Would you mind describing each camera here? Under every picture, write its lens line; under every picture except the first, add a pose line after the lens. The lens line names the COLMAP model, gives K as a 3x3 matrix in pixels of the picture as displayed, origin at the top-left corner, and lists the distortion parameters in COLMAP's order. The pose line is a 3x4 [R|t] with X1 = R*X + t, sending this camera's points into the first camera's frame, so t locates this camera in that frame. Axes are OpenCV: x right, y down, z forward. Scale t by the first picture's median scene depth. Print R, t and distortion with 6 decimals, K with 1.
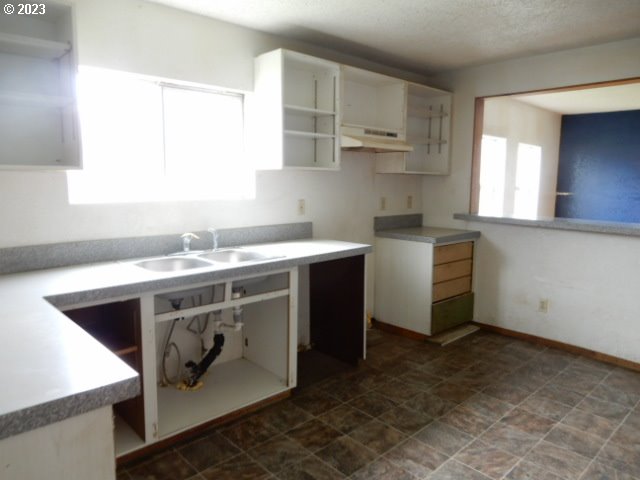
lens RADIAL K [[460.3, 0, 320.6], [0, 460.3, 236.0], [0, 0, 1]] dist [0.023009, 0.003112]
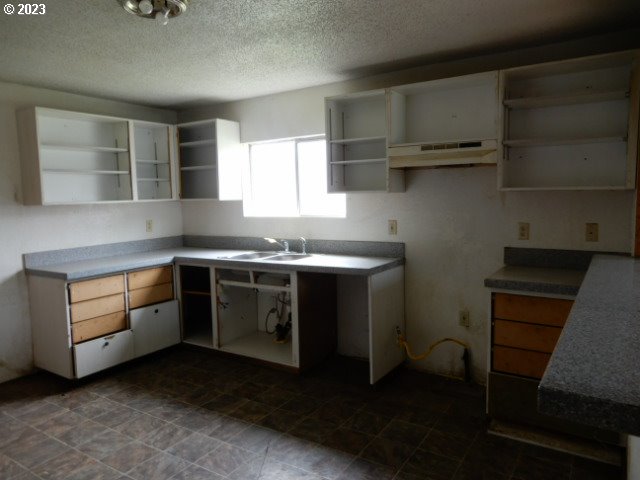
lens RADIAL K [[460.3, 0, 320.6], [0, 460.3, 240.8], [0, 0, 1]] dist [0.023009, 0.003112]
pose [[0.235293, 0.080101, -0.968618, 1.168786], [-0.098287, 0.993450, 0.058279, -0.096969], [0.966942, 0.081490, 0.241625, 0.743658]]
